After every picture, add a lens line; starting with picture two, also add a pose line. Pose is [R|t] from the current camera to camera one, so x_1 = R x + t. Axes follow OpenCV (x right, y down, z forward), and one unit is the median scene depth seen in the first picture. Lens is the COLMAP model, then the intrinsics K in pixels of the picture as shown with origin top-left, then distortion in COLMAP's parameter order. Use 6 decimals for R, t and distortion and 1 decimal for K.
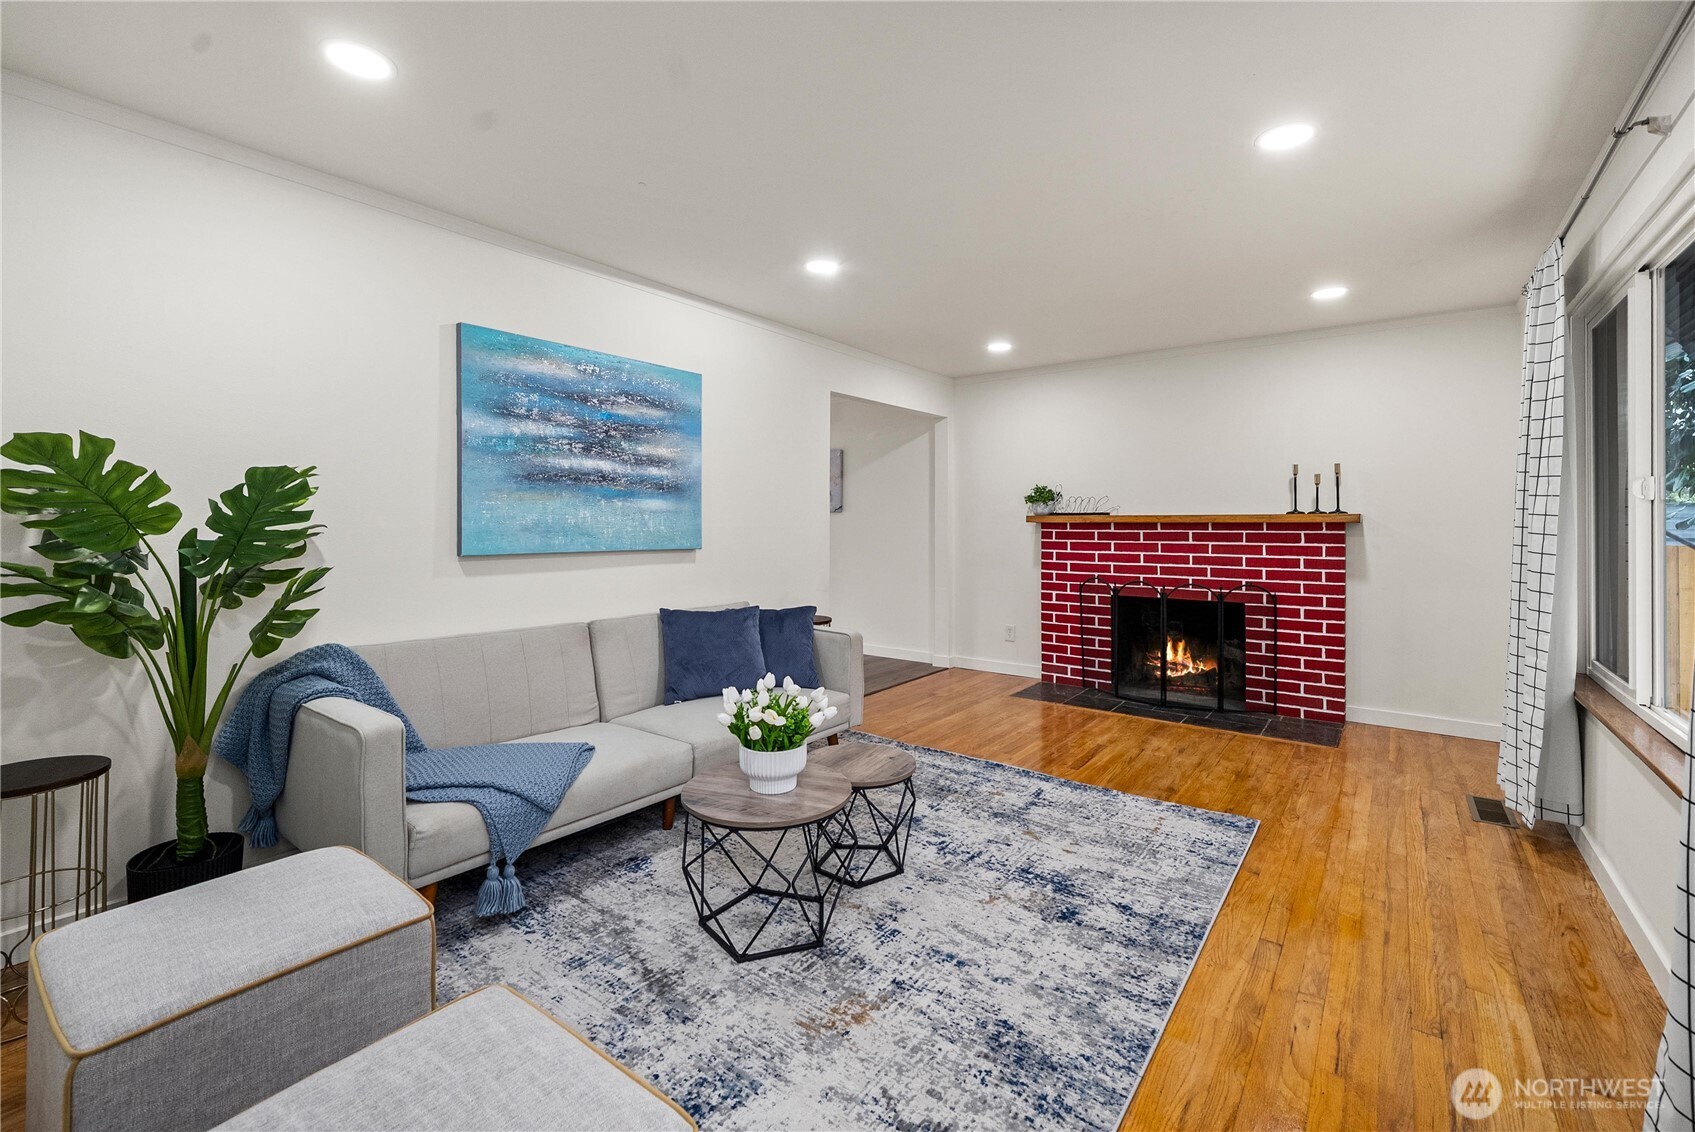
lens RADIAL K [[714.1, 0, 846.1], [0, 714.1, 518.7], [0, 0, 1]] dist [-0.001337, -0.000069]
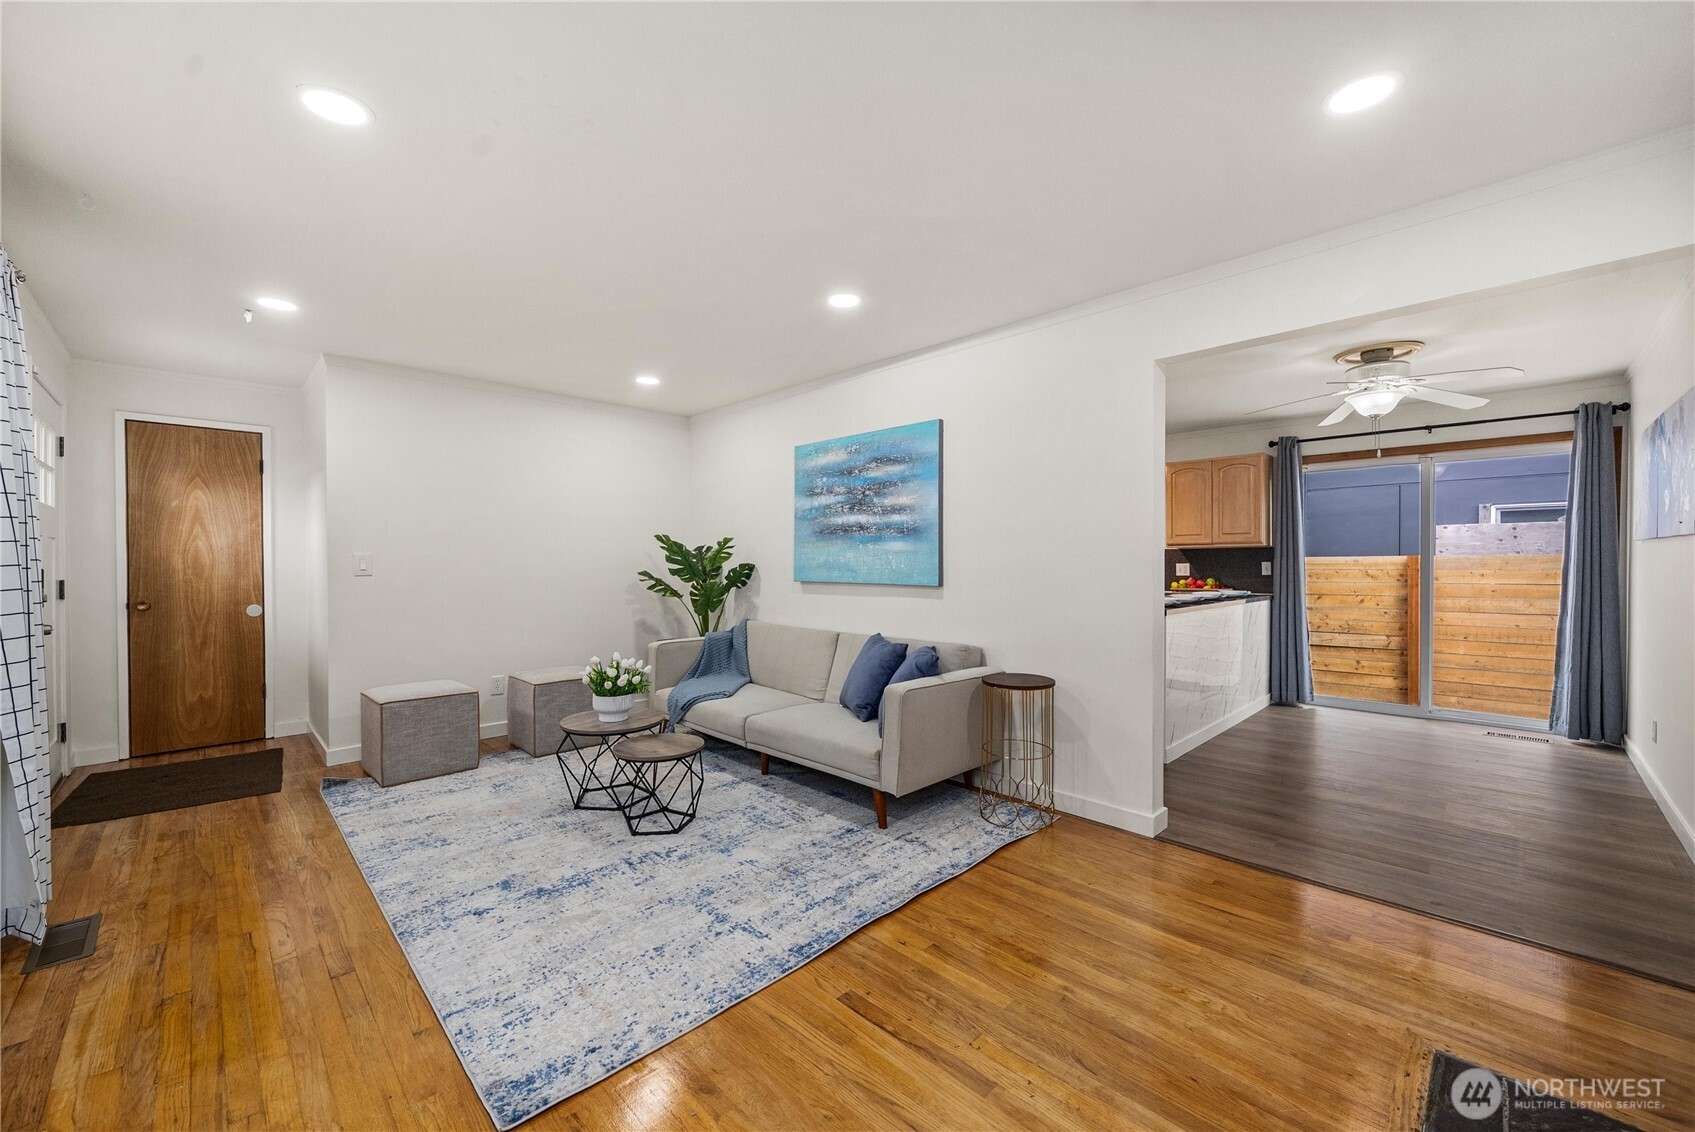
lens RADIAL K [[660.4, 0, 847.5], [0, 660.4, 566.0], [0, 0, 1]] dist [-0.005595, -0.000102]
pose [[-0.132824, 0.002986, -0.991135, 0.927394], [0.006155, 0.999979, 0.002187, 0.011325], [0.991121, -0.005810, -0.132839, 1.196435]]
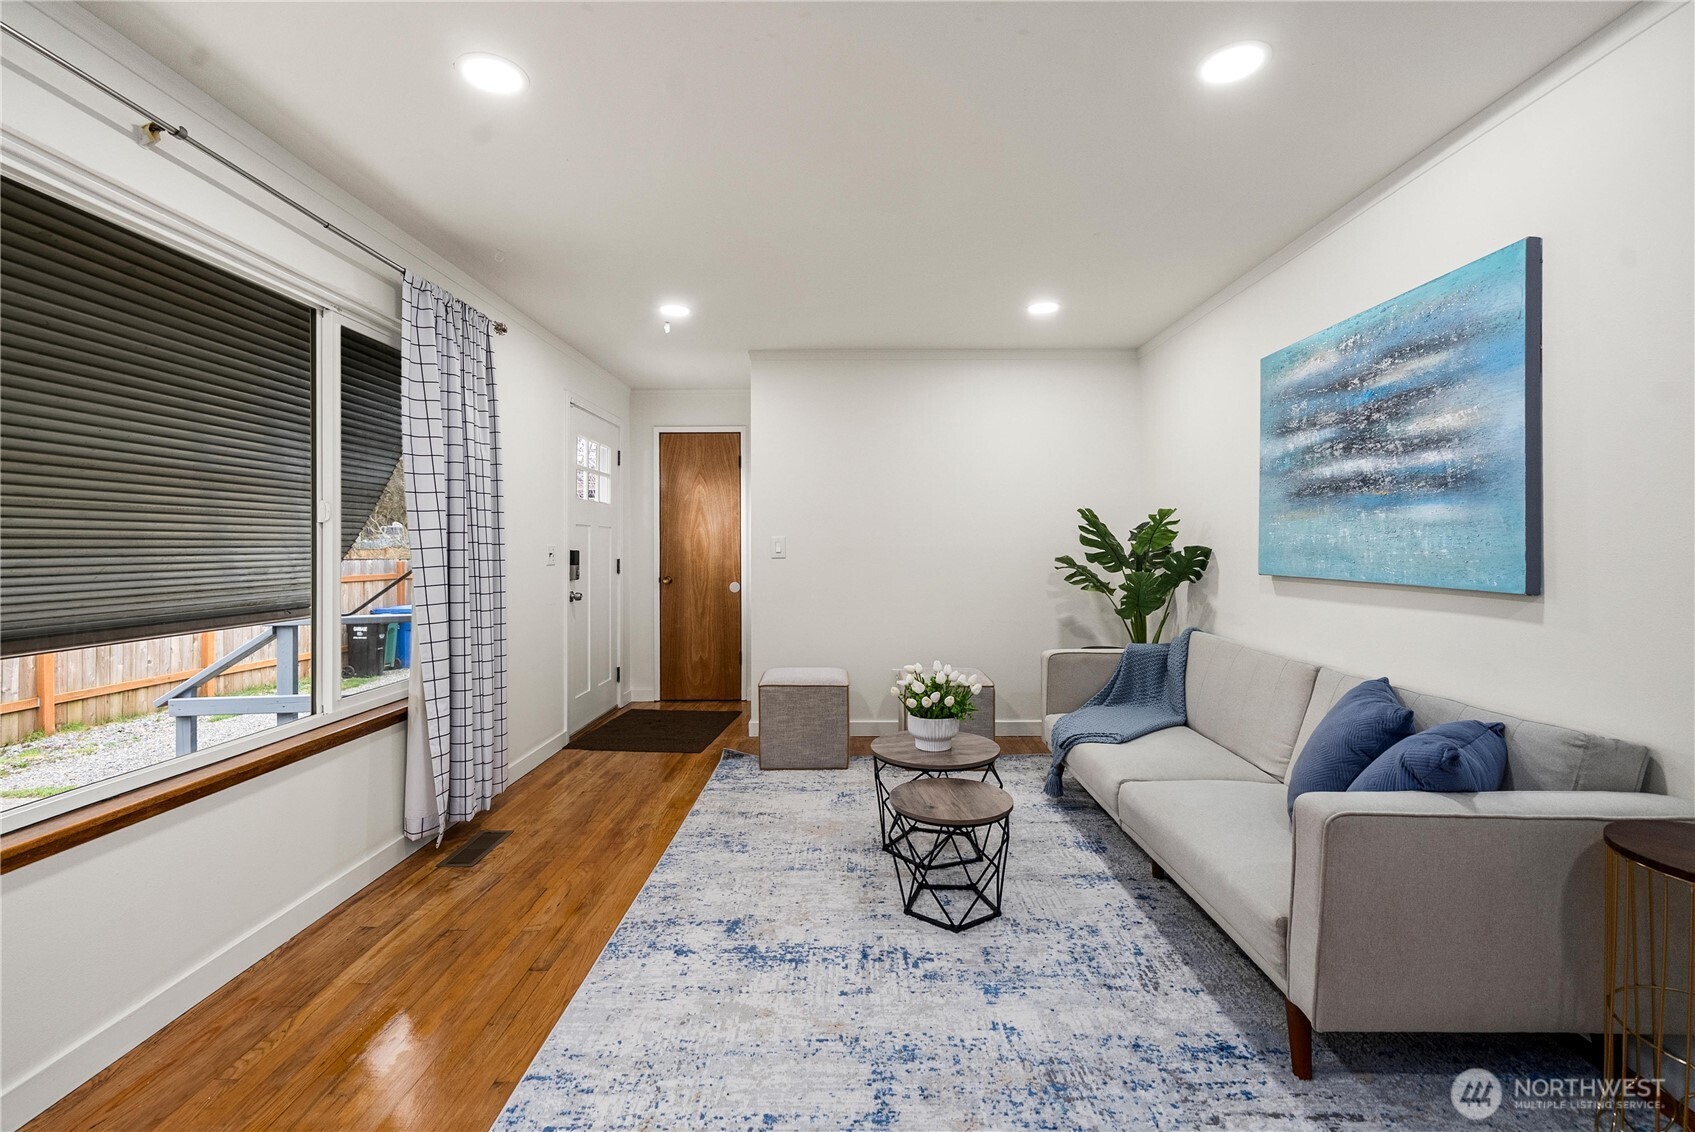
lens RADIAL K [[726.5, 0, 844.7], [0, 726.5, 544.4], [0, 0, 1]] dist [-0.001494, -0.000135]
pose [[-0.799260, -0.002291, -0.600980, 0.561319], [0.003234, 0.999962, -0.008114, 0.011895], [0.600976, -0.008429, -0.799223, 1.340402]]
